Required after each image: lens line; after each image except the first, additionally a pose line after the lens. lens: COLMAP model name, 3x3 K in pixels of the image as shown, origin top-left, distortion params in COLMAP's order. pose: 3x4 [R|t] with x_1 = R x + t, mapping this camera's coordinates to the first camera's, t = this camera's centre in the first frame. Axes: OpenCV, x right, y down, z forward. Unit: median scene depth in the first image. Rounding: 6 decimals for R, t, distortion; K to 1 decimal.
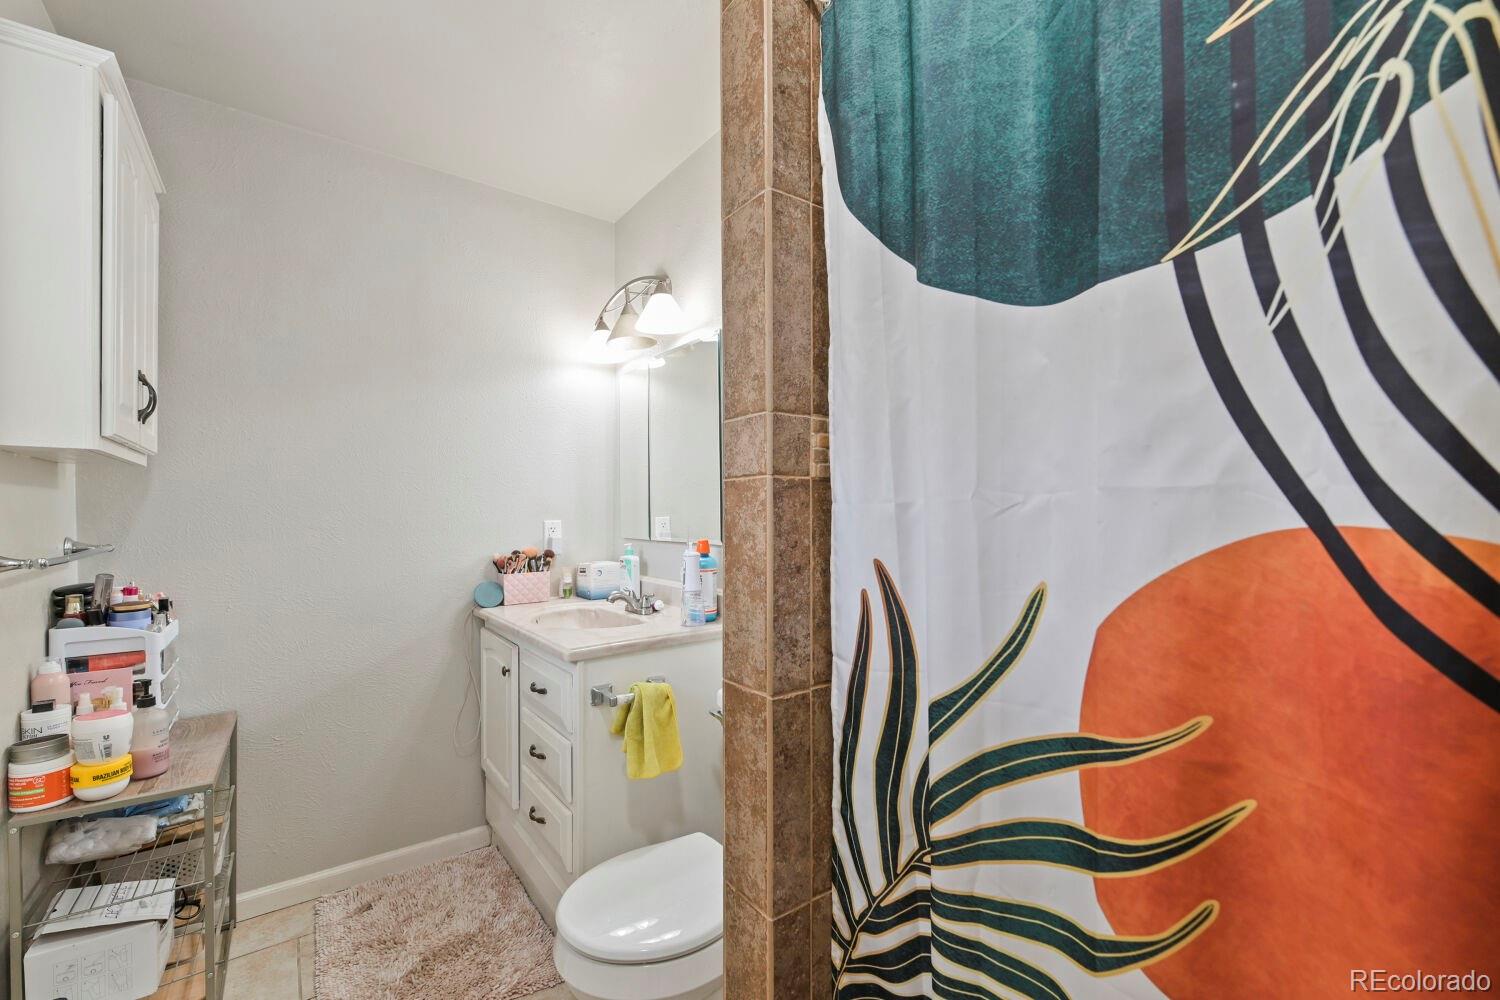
lens RADIAL K [[649.1, 0, 755.5], [0, 649.1, 510.6], [0, 0, 1]] dist [0.002088, -0.005636]
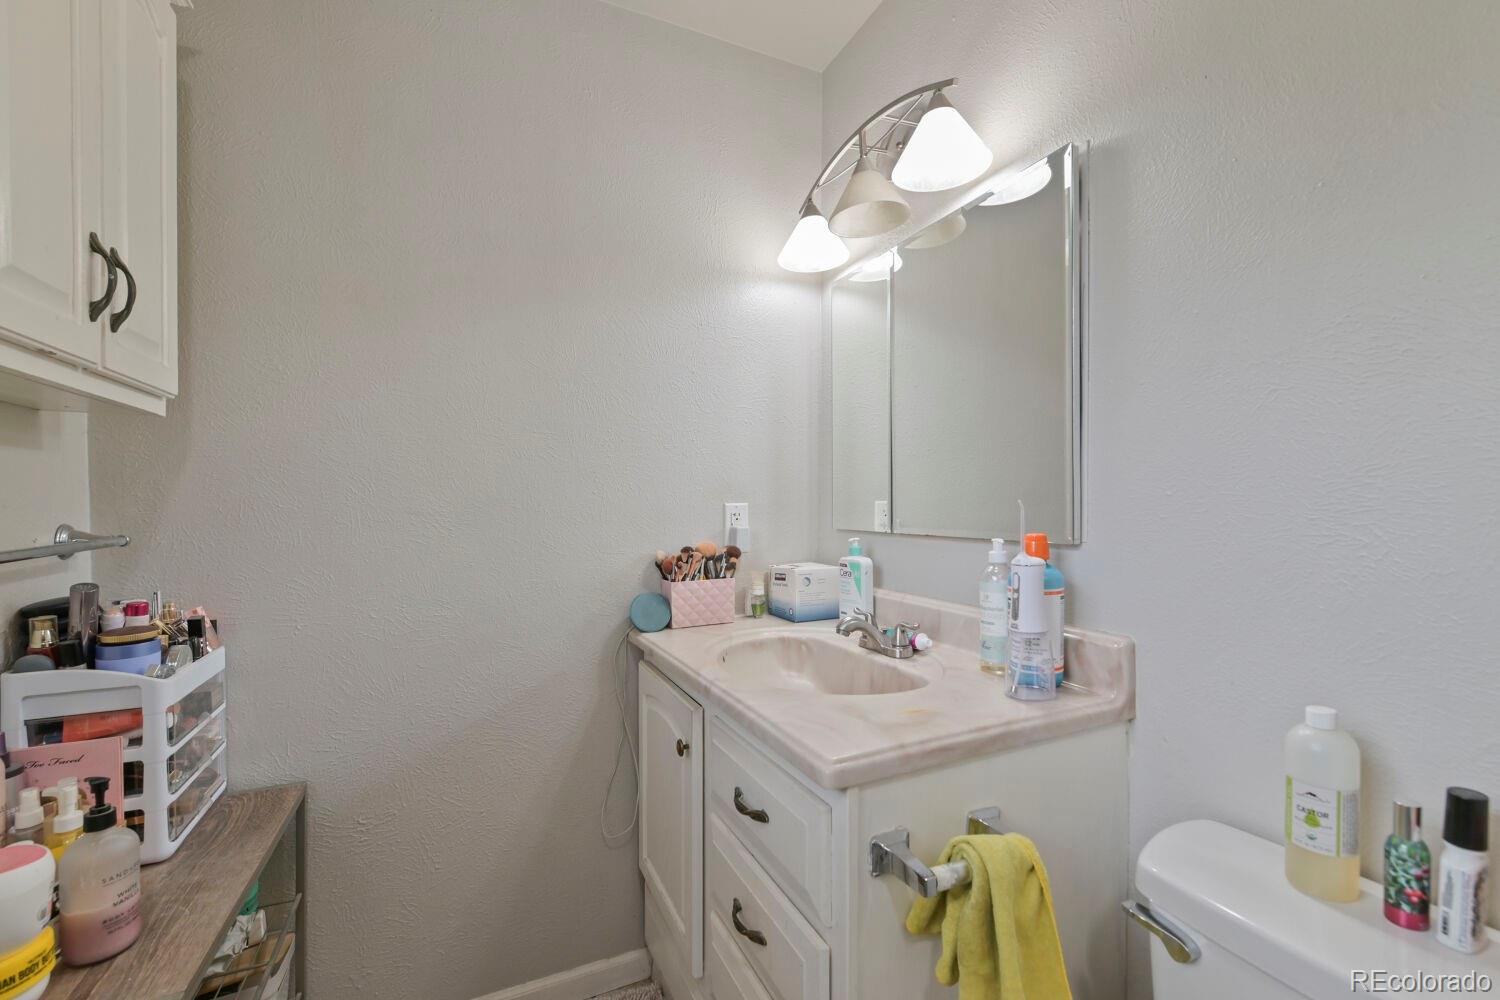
lens RADIAL K [[639.5, 0, 751.1], [0, 639.5, 476.3], [0, 0, 1]] dist [0.000715, -0.016436]
pose [[0.980909, -0.011181, -0.194144, -0.188481], [0.004086, 0.999310, -0.036909, 0.013784], [0.194423, 0.035412, 0.980278, 0.385992]]
